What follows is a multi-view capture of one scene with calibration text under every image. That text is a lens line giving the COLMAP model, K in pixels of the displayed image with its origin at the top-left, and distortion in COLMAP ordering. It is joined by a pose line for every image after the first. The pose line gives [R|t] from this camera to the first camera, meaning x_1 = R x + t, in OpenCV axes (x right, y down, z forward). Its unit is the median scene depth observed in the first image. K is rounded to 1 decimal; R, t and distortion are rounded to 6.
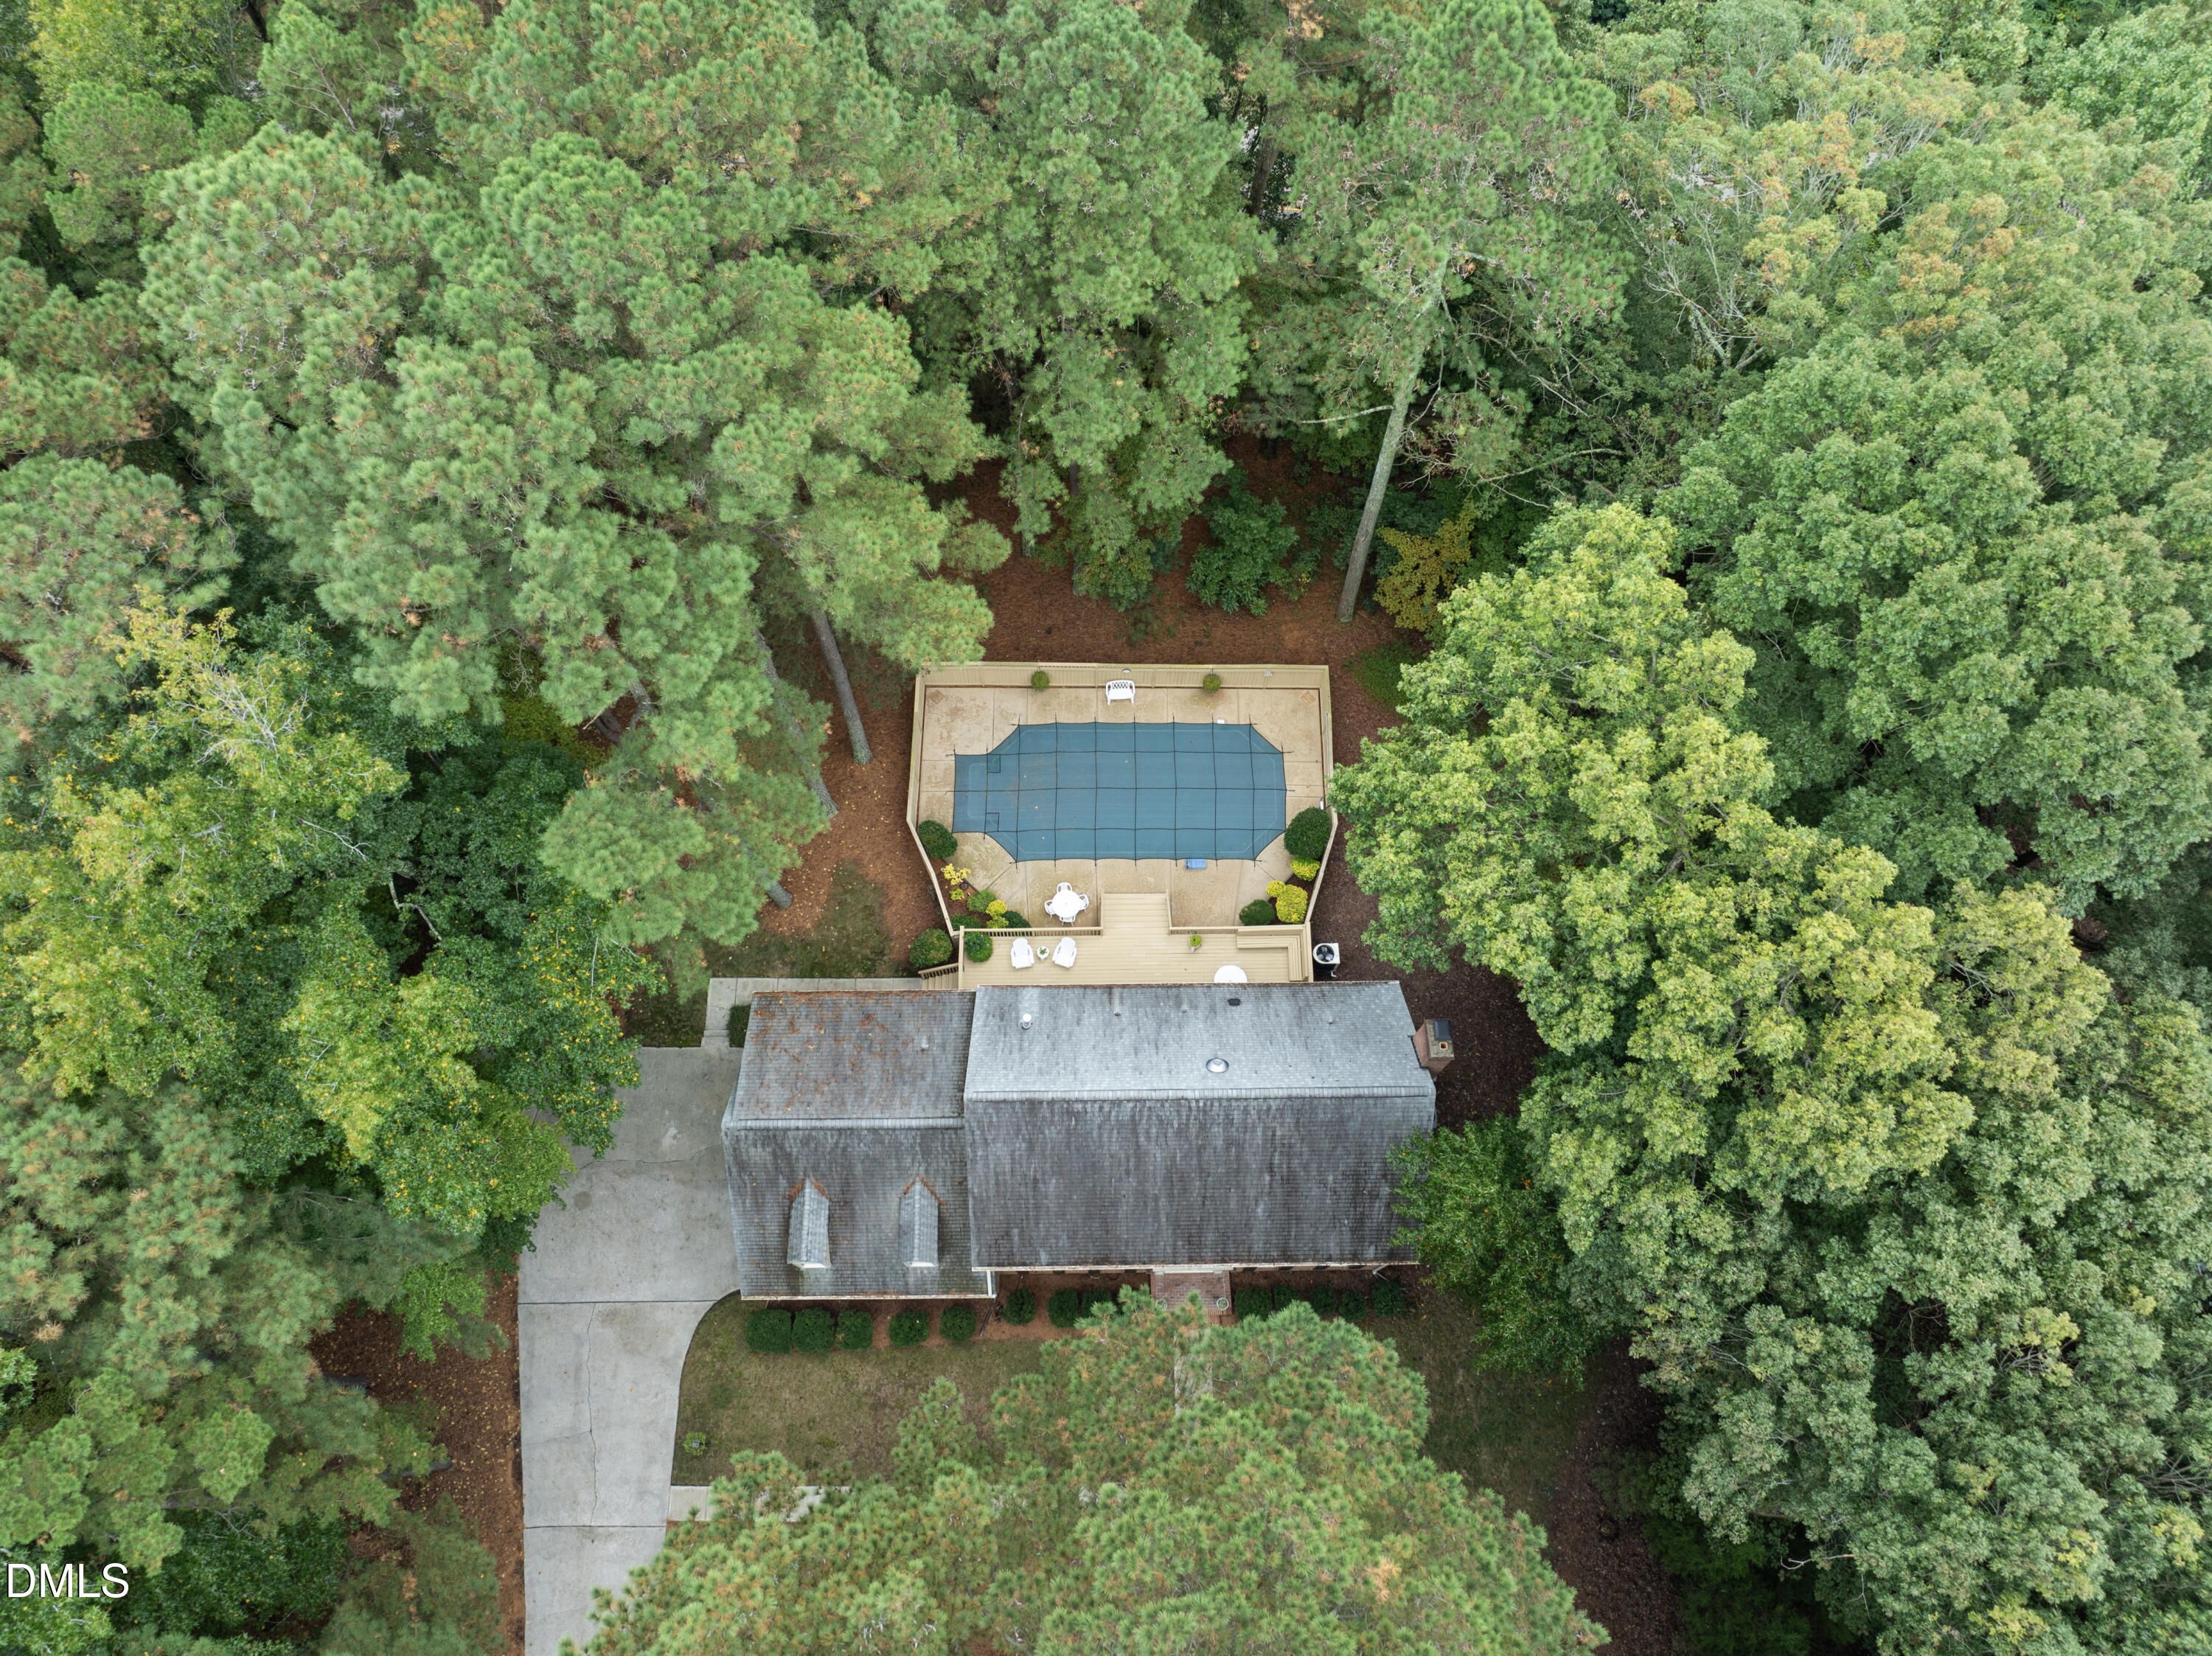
lens RADIAL K [[1538.2, 0, 1127.9], [0, 1538.2, 829.9], [0, 0, 1]] dist [-0.049879, 0.023895]
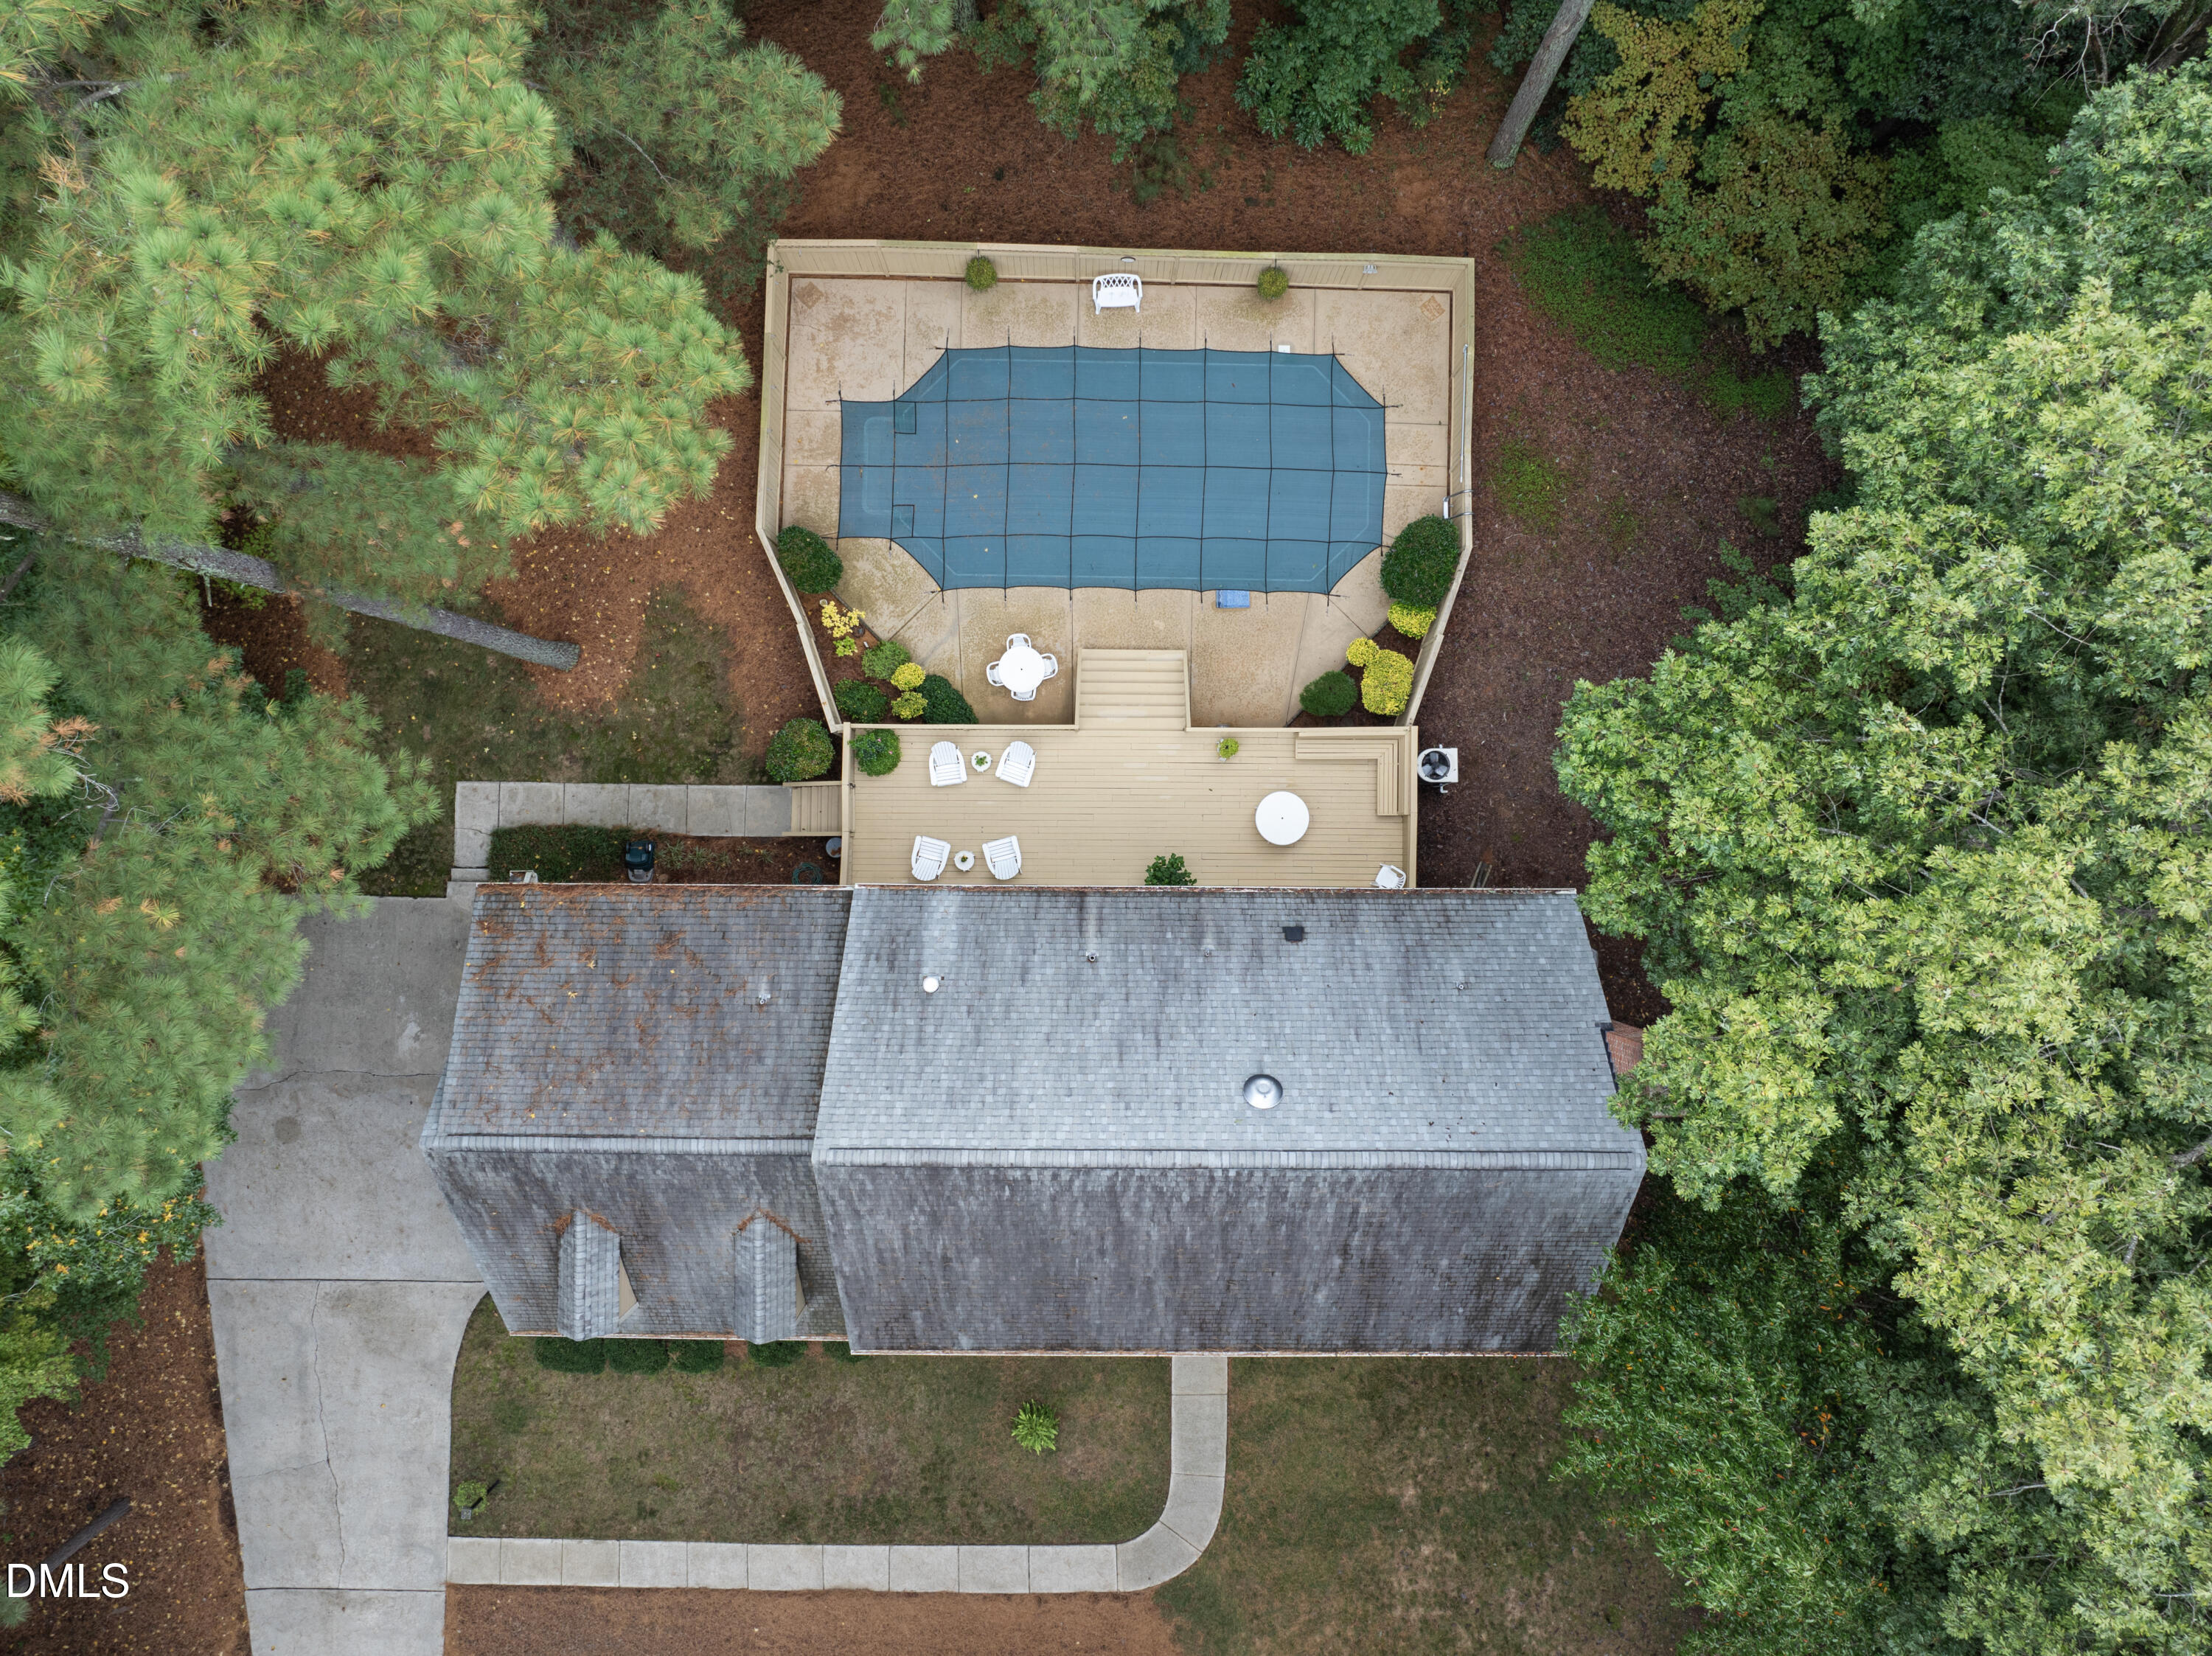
lens RADIAL K [[1538.2, 0, 1127.9], [0, 1538.2, 829.9], [0, 0, 1]] dist [-0.049879, 0.023895]
pose [[0.999720, 0.023348, -0.003731, 0.007692], [-0.020640, 0.938732, 0.344028, -0.122904], [0.011535, -0.343855, 0.938952, 0.468037]]
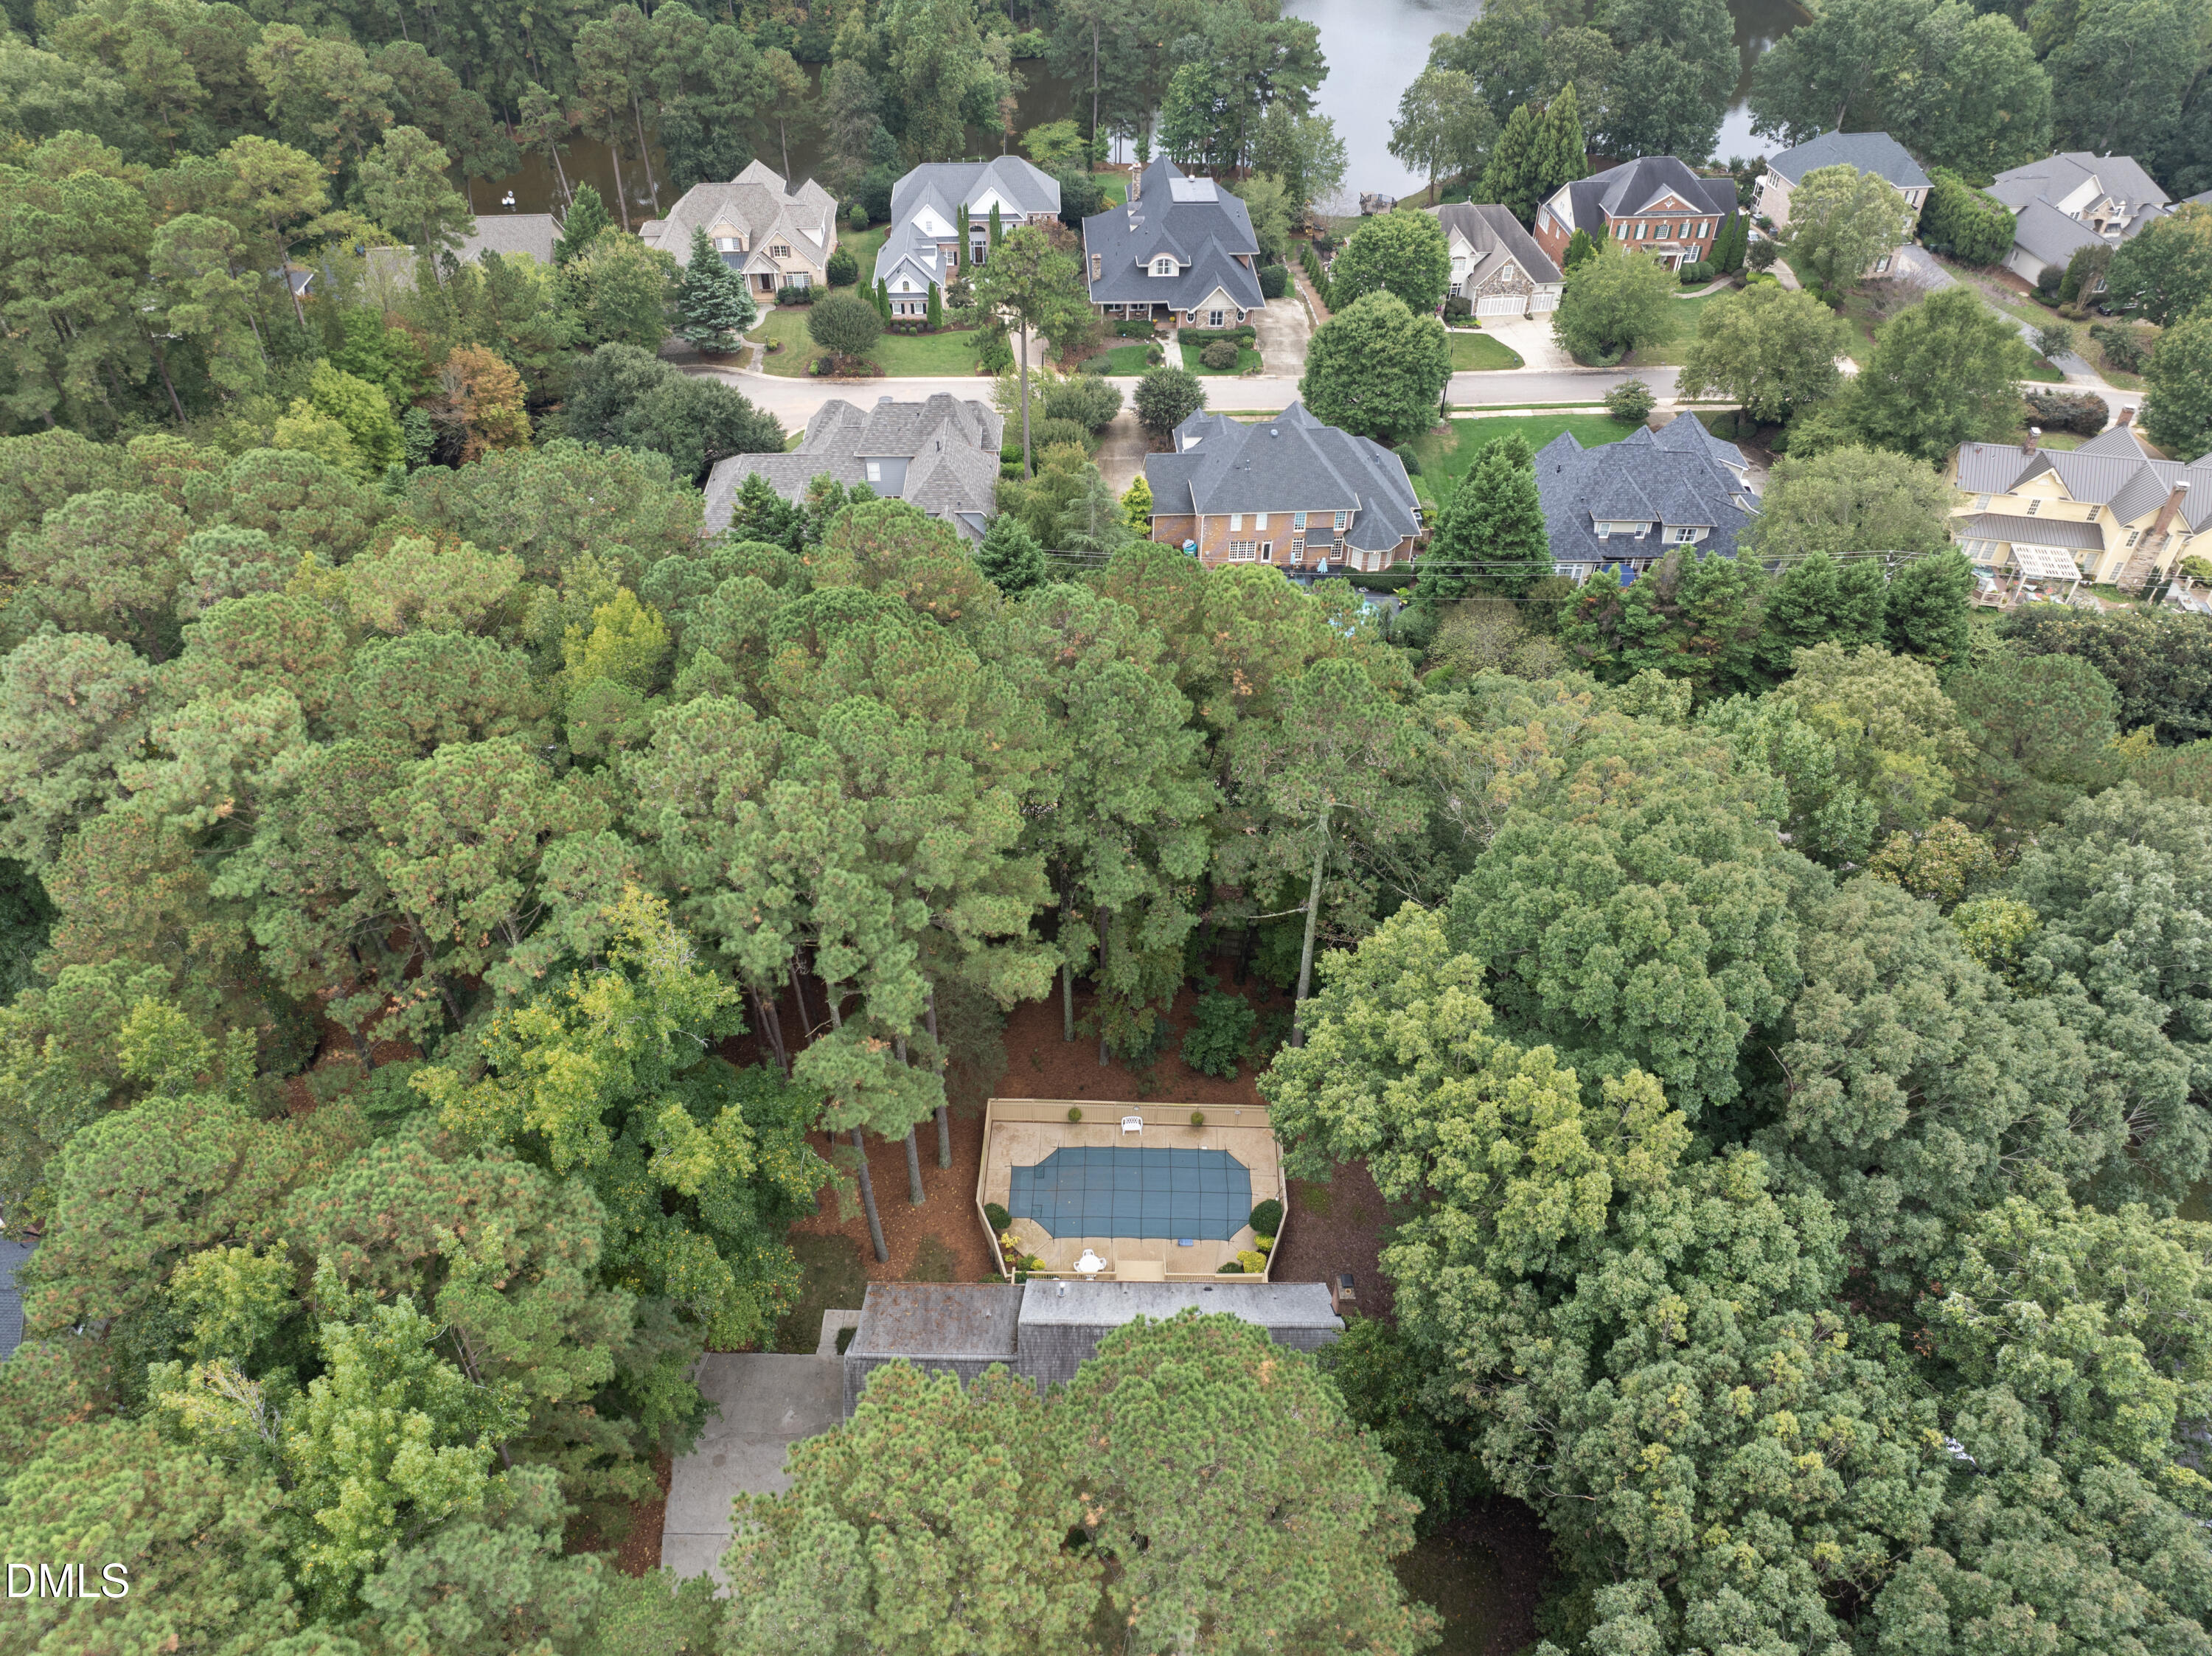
lens RADIAL K [[1538.2, 0, 1127.9], [0, 1538.2, 829.9], [0, 0, 1]] dist [-0.049879, 0.023895]
pose [[0.999829, 0.010320, -0.015358, 0.012554], [-0.016151, 0.891748, -0.452243, 0.374330], [0.009028, 0.452414, 0.891762, -0.451732]]
